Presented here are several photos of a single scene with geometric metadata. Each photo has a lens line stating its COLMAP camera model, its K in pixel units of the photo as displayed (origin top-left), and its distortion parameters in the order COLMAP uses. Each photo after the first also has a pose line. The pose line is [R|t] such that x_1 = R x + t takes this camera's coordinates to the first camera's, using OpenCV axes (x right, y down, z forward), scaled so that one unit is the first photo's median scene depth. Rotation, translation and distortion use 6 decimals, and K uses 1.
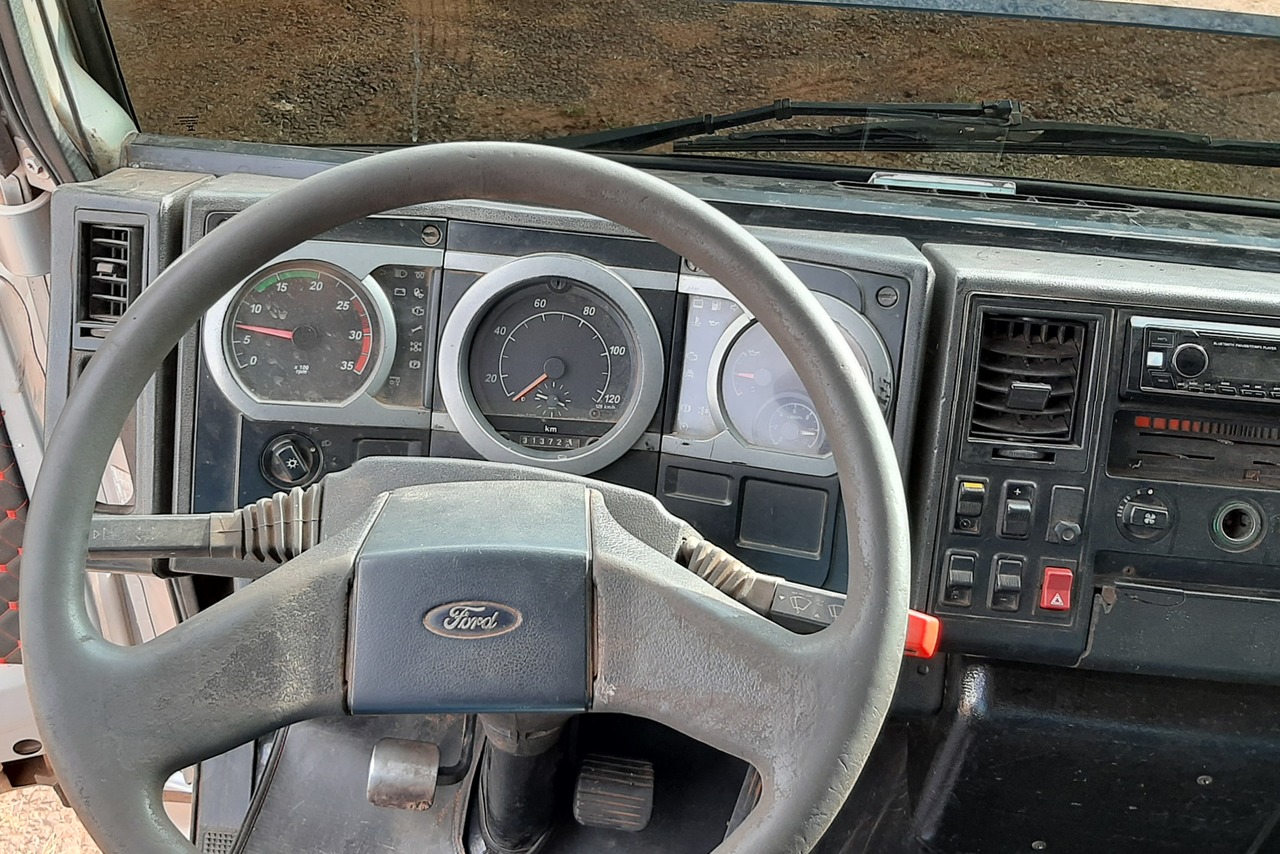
lens RADIAL K [[1295.1, 0, 643.1], [0, 1295.1, 421.5], [0, 0, 1]] dist [0.012930, 0.000000]
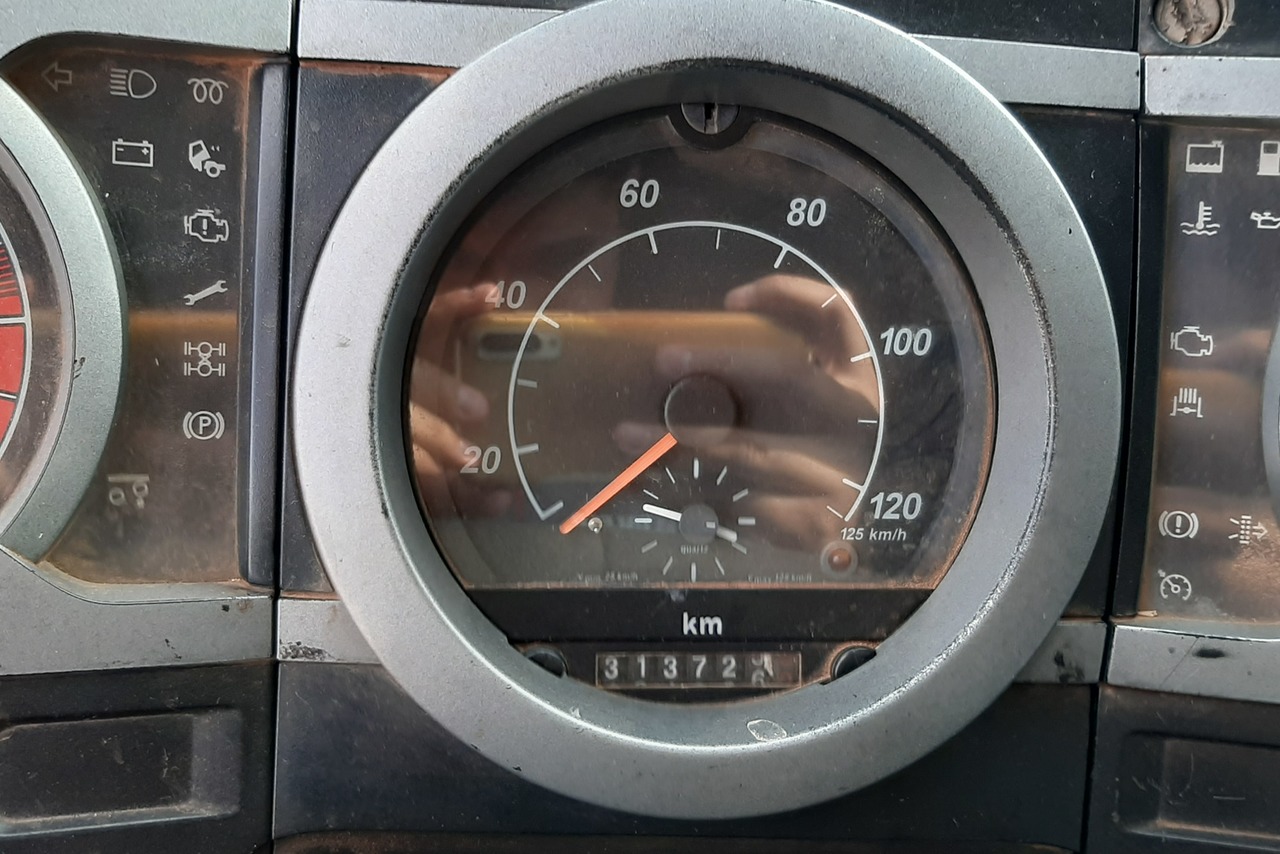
lens RADIAL K [[1295.1, 0, 633.2], [0, 1295.1, 429.0], [0, 0, 1]] dist [0.012930, 0.000000]
pose [[0.993924, -0.056033, 0.094739, -0.098973], [0.062568, 0.995757, -0.067478, -0.016836], [-0.090556, 0.072996, 0.993213, 0.634298]]
